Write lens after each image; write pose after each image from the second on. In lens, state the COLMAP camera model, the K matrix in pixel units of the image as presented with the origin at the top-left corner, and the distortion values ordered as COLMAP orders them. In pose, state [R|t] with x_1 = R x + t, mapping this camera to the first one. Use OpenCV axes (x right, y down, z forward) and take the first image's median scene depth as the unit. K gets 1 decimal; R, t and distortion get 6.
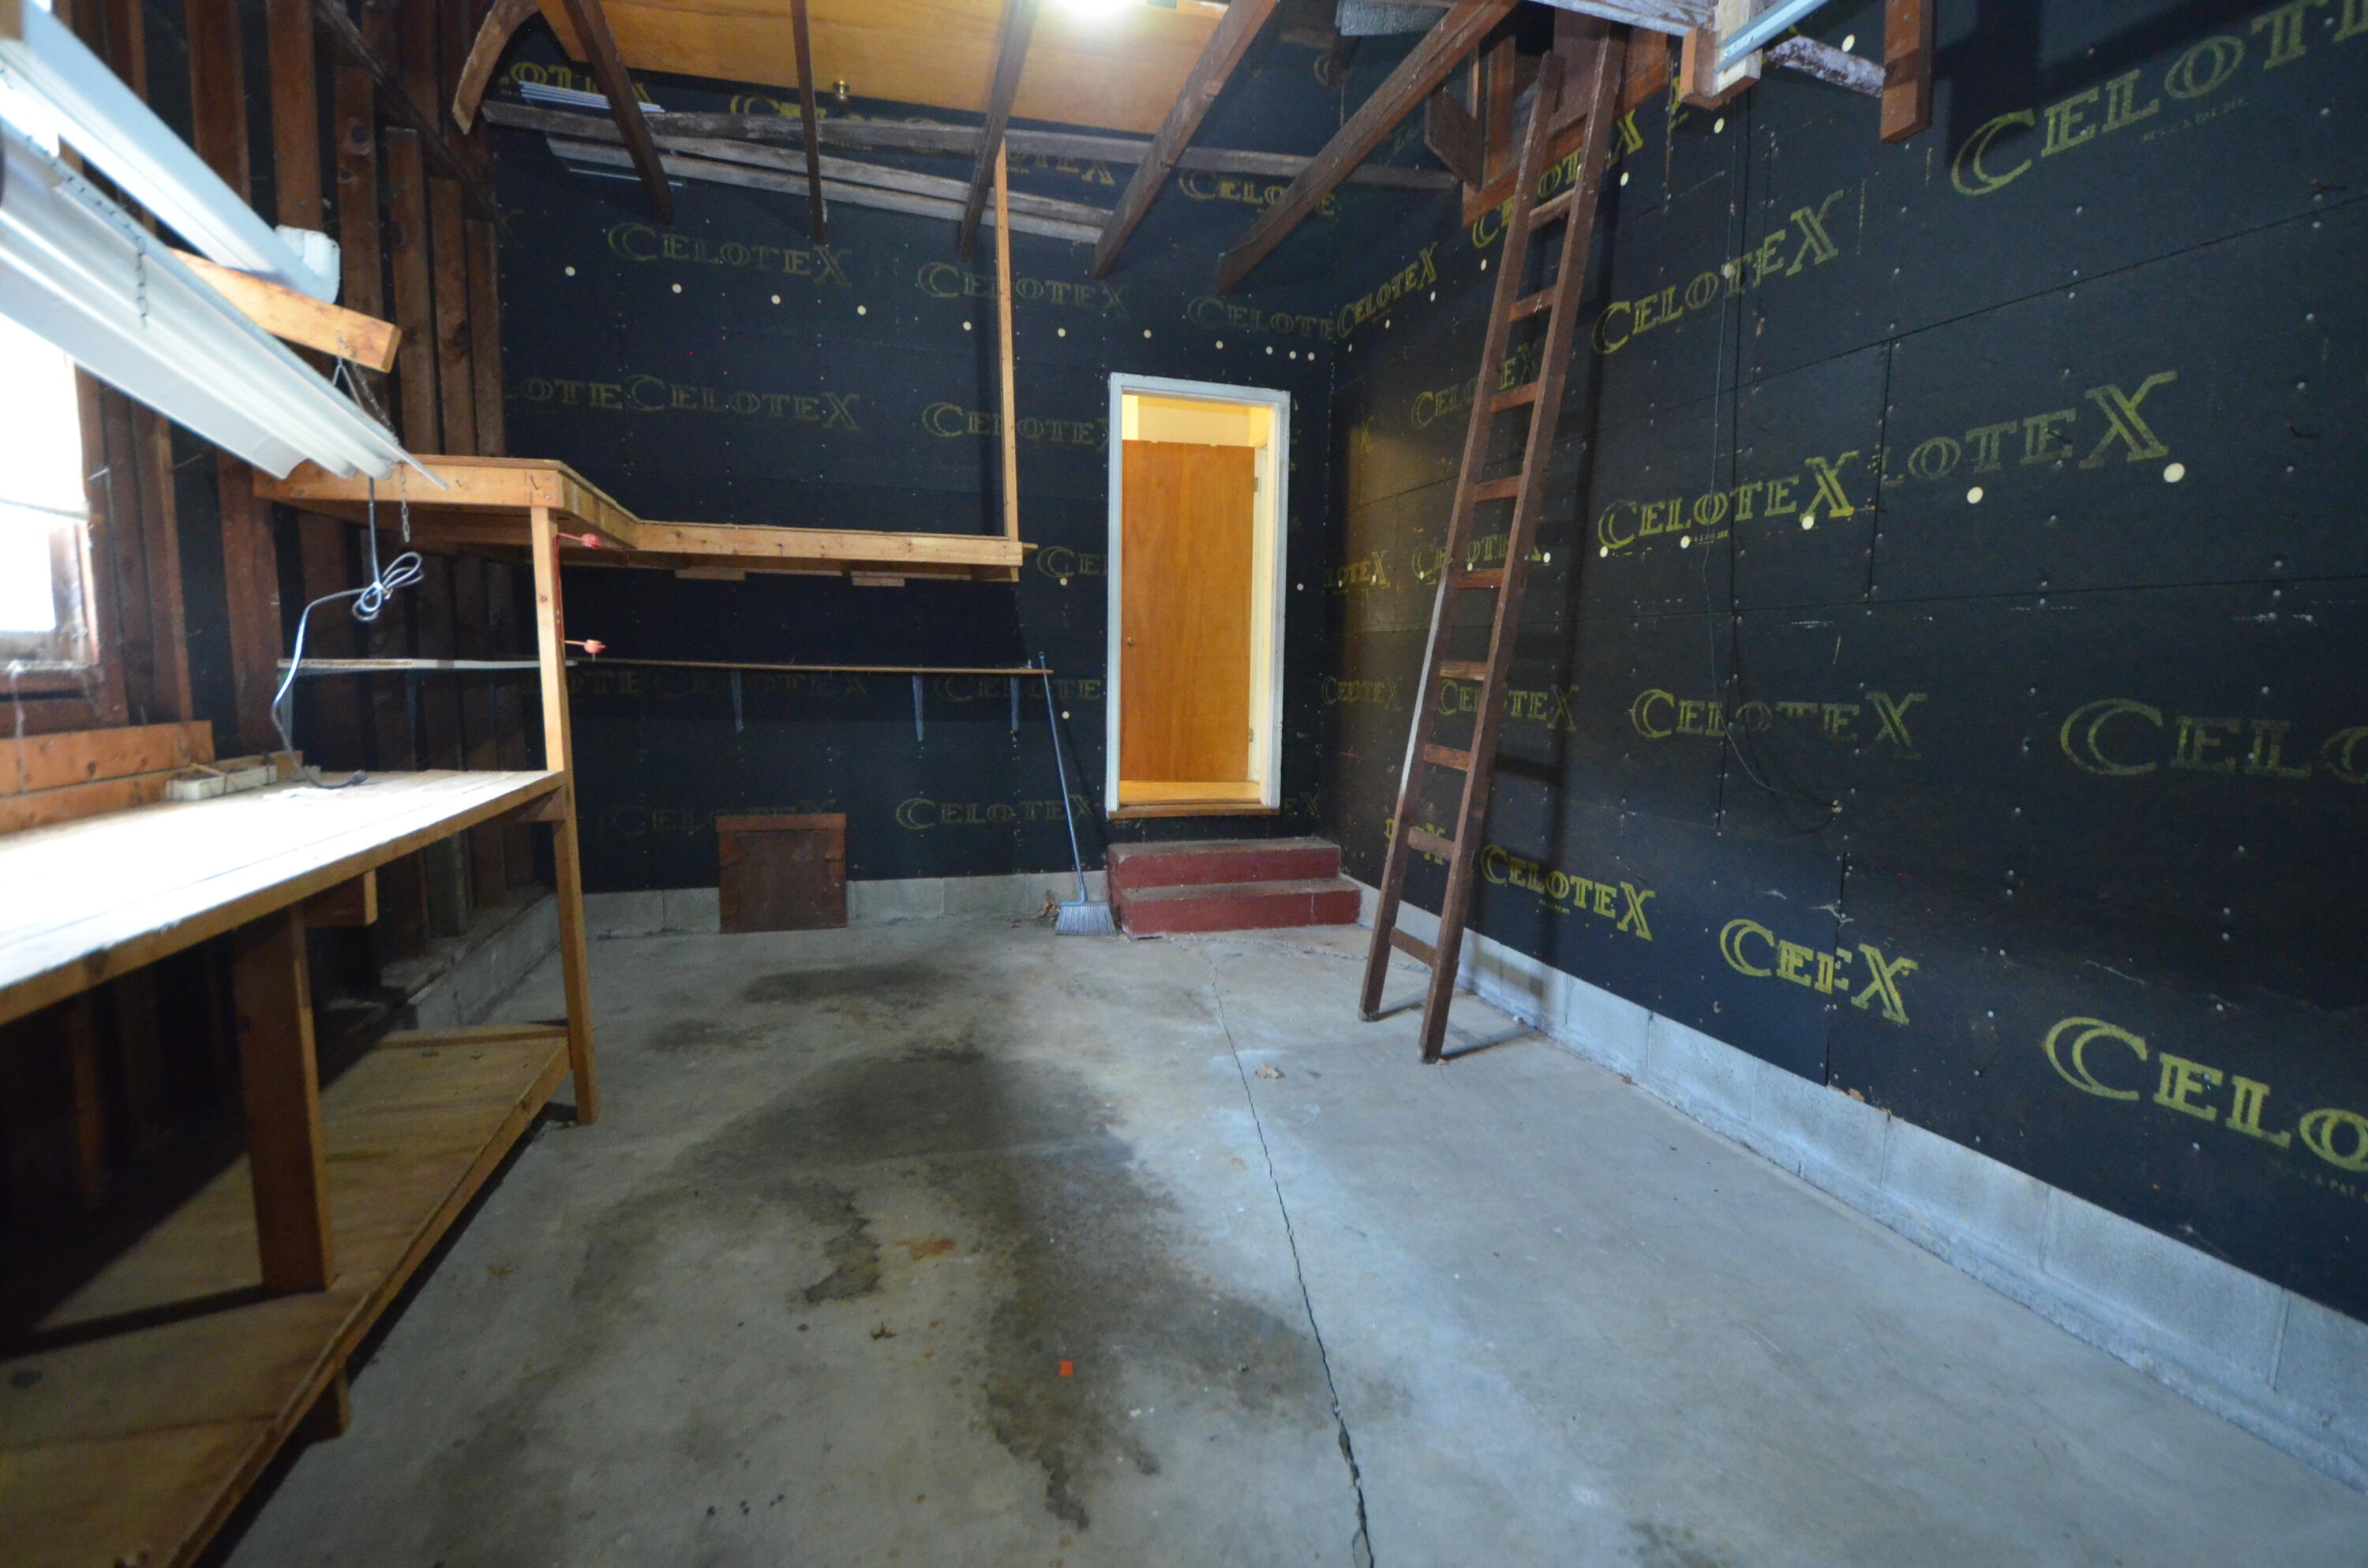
lens RADIAL K [[1083.3, 0, 1188.0], [0, 1083.3, 775.8], [0, 0, 1]] dist [-0.001488, -0.000300]
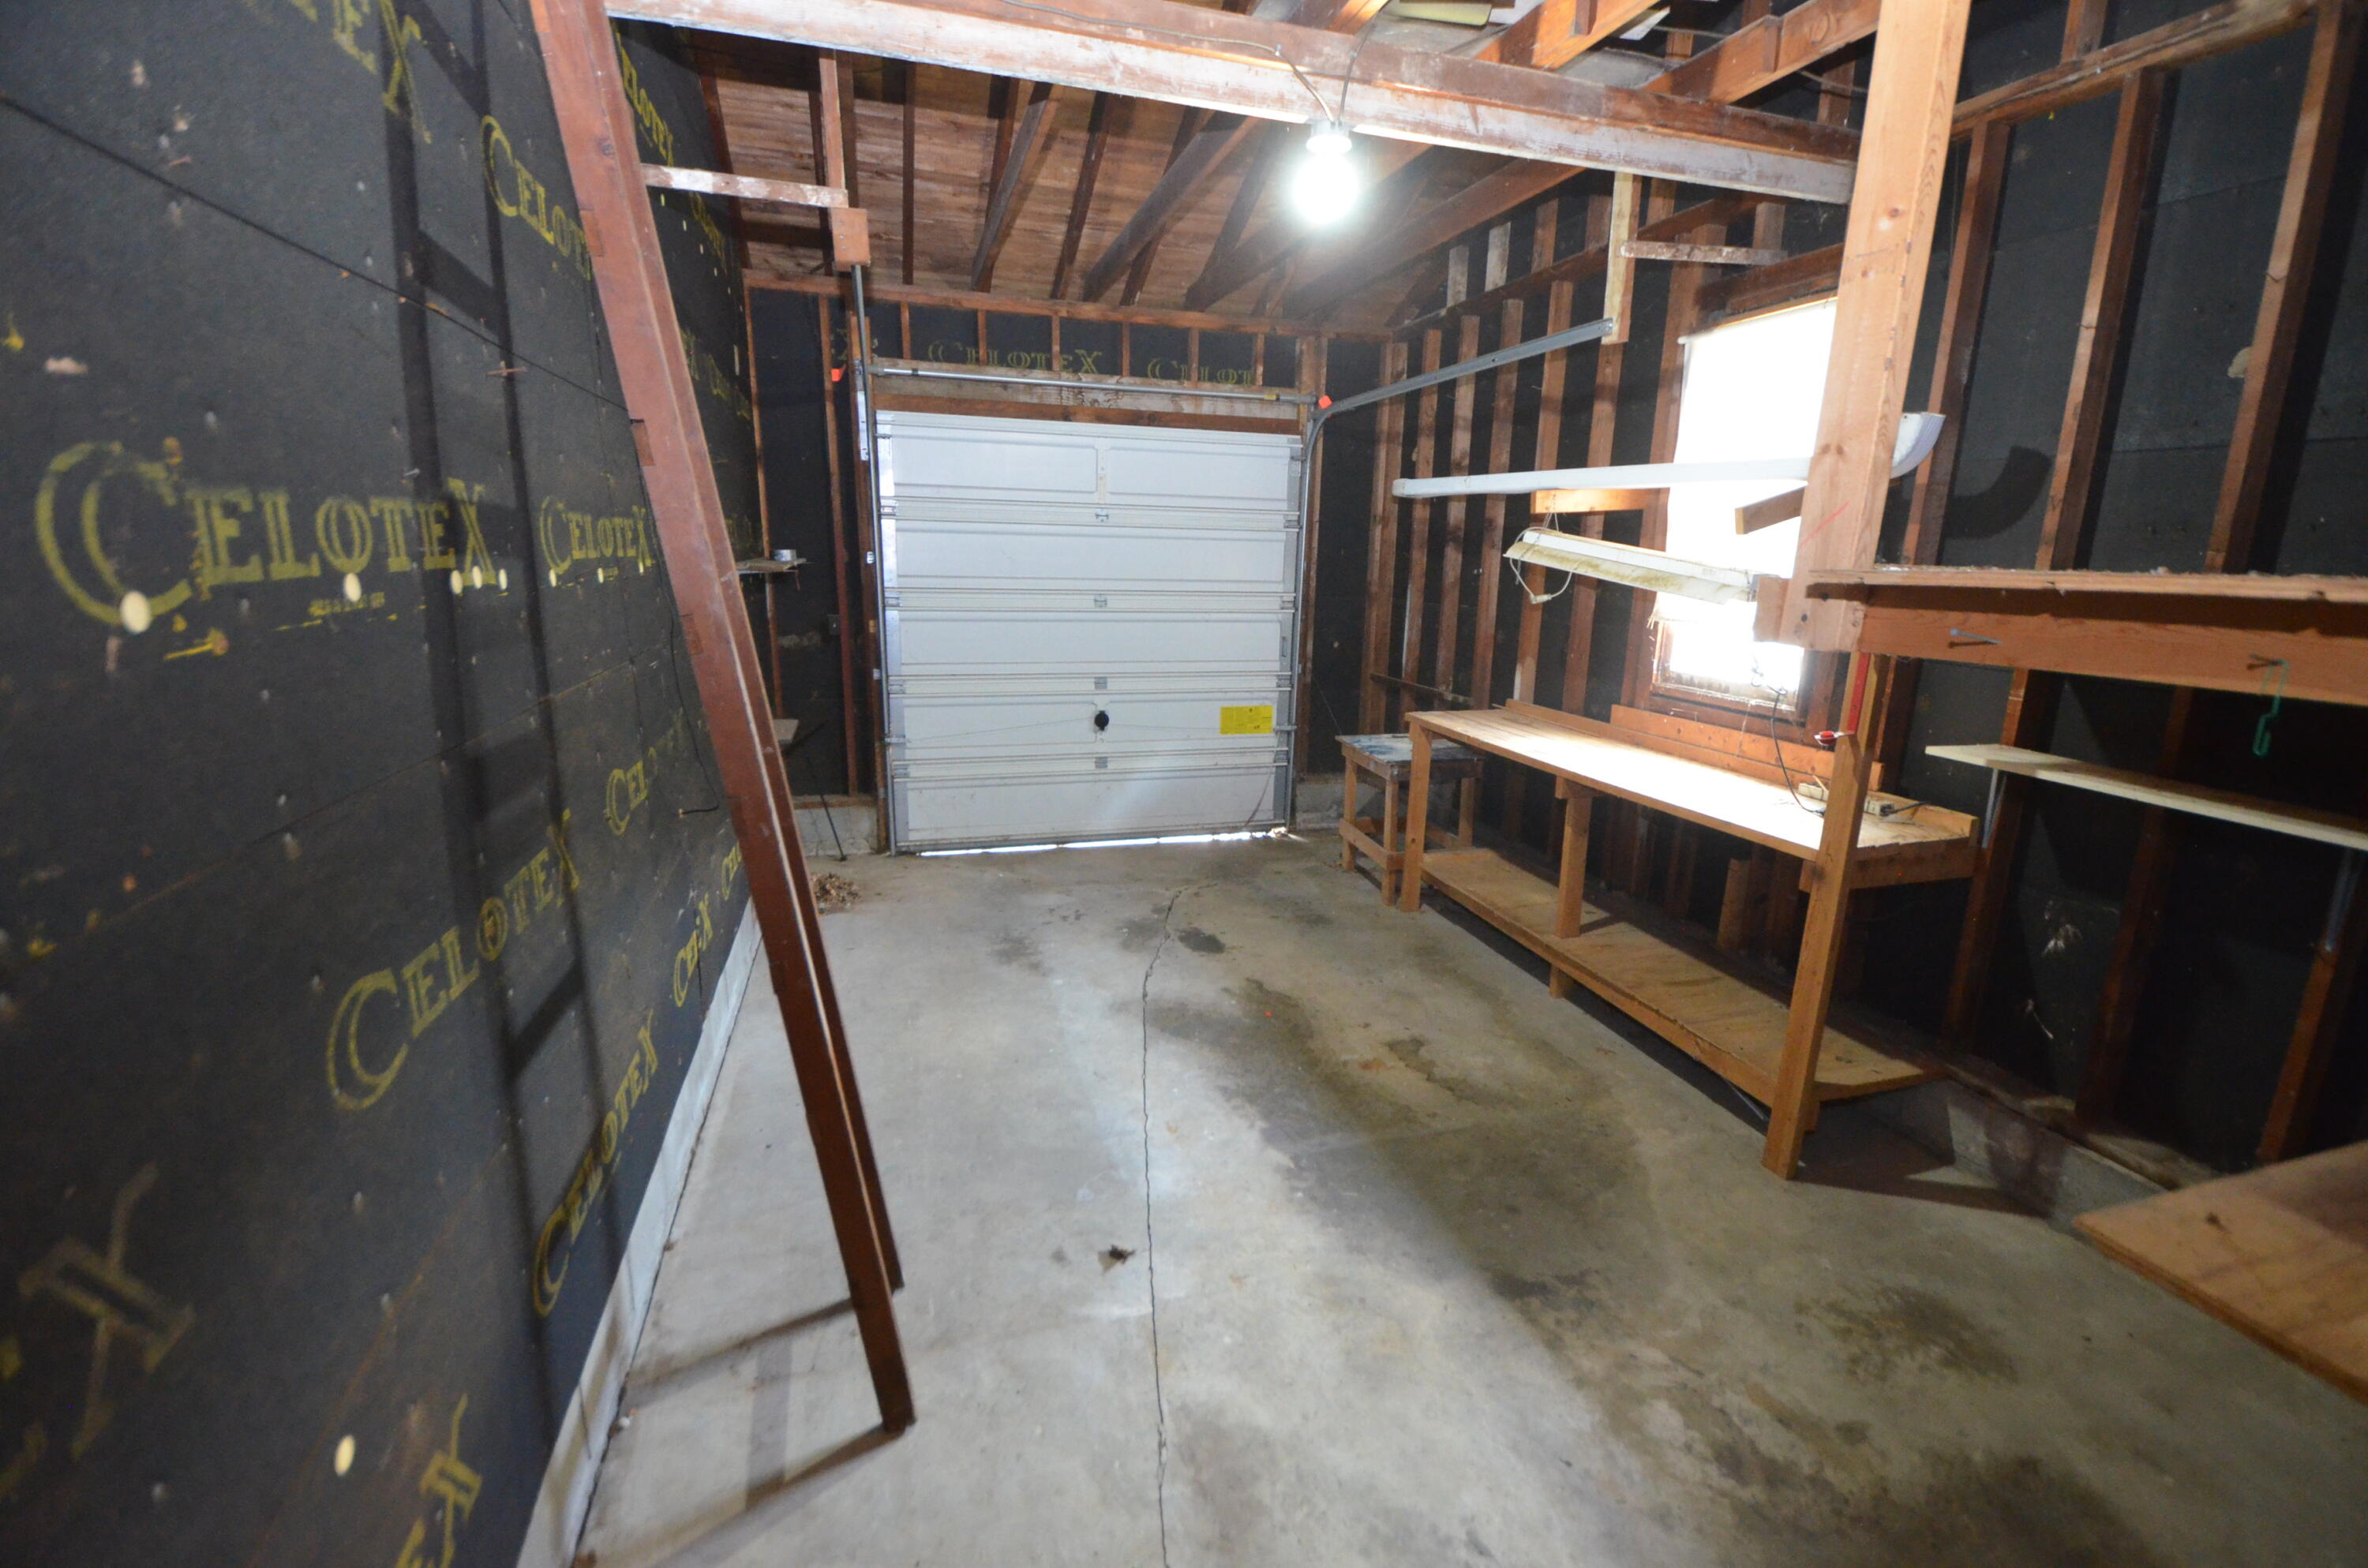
lens RADIAL K [[1031.1, 0, 1191.9], [0, 1031.1, 792.9], [0, 0, 1]] dist [0.005803, -0.013900]
pose [[-0.999243, -0.038732, -0.003613, 0.046522], [-0.037758, 0.943385, 0.329545, -0.396918], [-0.009356, 0.329432, -0.944133, 2.104452]]
